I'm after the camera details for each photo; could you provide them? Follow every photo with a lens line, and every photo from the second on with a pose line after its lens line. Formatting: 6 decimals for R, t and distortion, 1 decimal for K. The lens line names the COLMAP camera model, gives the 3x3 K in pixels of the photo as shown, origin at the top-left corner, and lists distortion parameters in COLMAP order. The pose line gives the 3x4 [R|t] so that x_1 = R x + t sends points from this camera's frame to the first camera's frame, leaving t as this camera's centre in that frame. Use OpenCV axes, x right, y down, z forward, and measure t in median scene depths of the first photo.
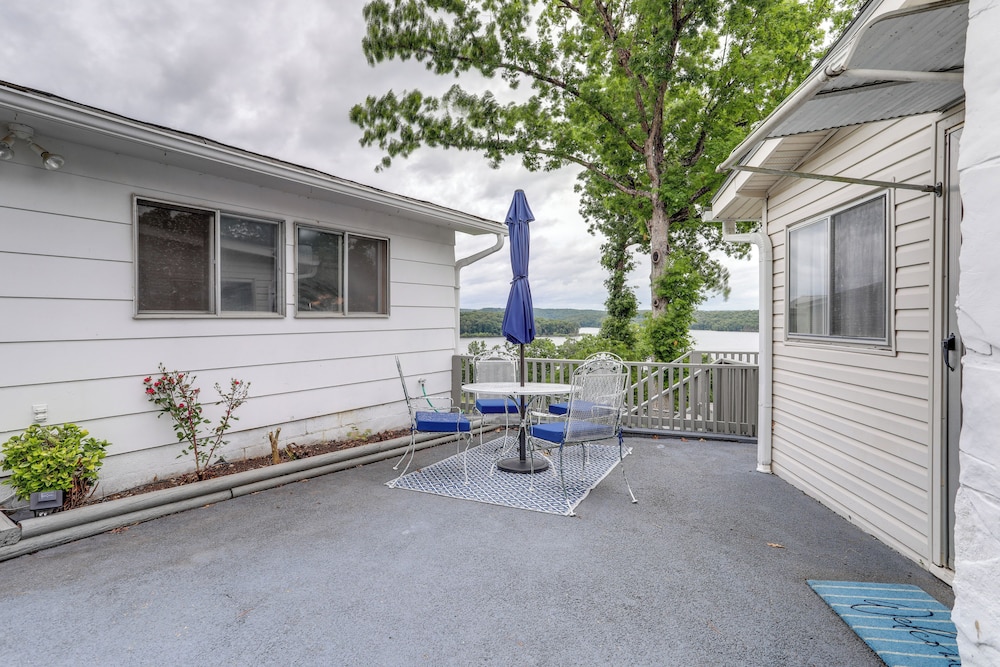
lens RADIAL K [[495.2, 0, 494.7], [0, 495.2, 328.5], [0, 0, 1]] dist [-0.000245, 0.000817]
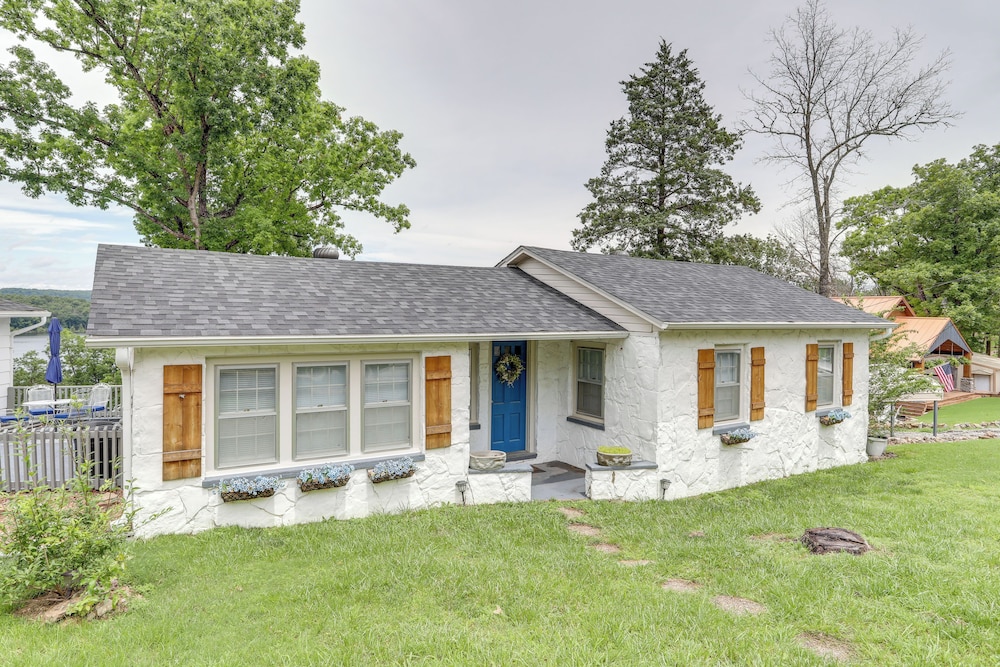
lens RADIAL K [[599.8, 0, 500.8], [0, 599.8, 318.3], [0, 0, 1]] dist [-0.003852, 0.002029]
pose [[0.786064, -0.004817, 0.618126, -0.009196], [0.007216, 0.999973, -0.001383, -0.063531], [-0.618103, 0.005548, 0.786077, -0.627956]]
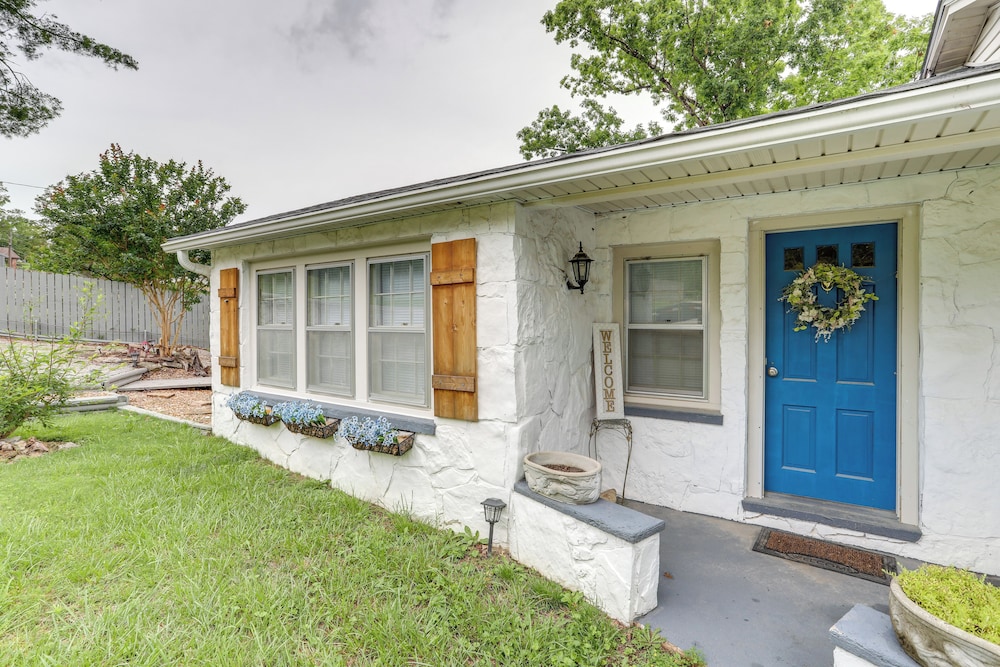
lens RADIAL K [[495.2, 0, 494.7], [0, 495.2, 328.5], [0, 0, 1]] dist [-0.000245, 0.000817]
pose [[0.889661, 0.001987, -0.456617, 0.336384], [-0.003119, 0.999994, -0.001727, -0.001356], [0.456610, 0.002960, 0.889662, -0.407339]]
